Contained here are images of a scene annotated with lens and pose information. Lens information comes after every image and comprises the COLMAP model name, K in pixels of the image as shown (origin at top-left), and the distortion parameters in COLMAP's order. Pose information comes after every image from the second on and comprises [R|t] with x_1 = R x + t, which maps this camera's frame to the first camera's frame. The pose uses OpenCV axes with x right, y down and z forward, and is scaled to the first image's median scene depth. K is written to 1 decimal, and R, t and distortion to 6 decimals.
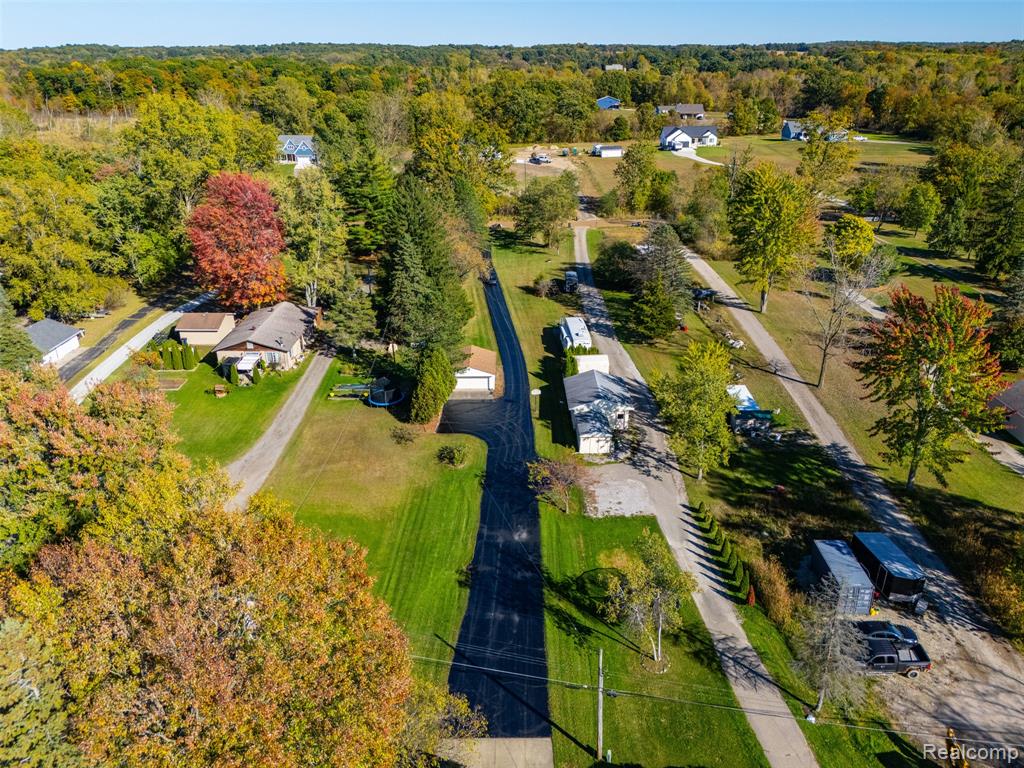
lens RADIAL K [[750.9, 0, 511.6], [0, 750.9, 386.9], [0, 0, 1]] dist [0.072305, -0.063190]
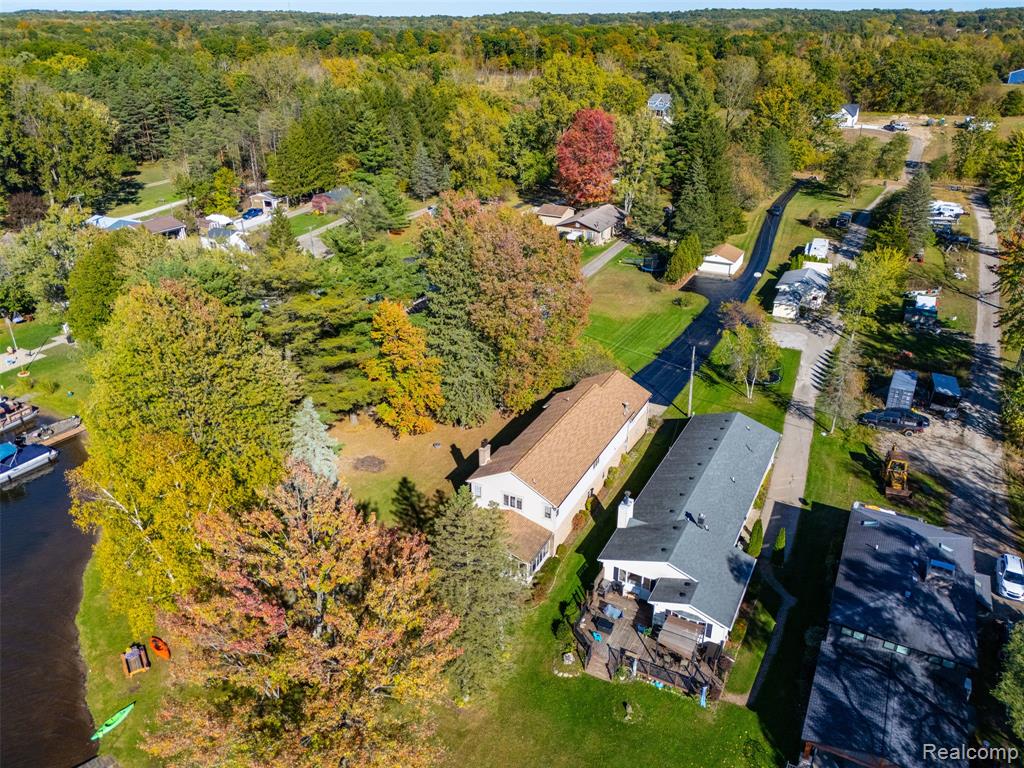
lens RADIAL K [[750.9, 0, 513.5], [0, 750.9, 384.6], [0, 0, 1]] dist [0.072305, -0.063190]
pose [[0.885676, 0.209079, -0.414565, 0.196490], [-0.194761, 0.977819, 0.077060, 0.142268], [0.421481, 0.012491, 0.906751, -0.348981]]
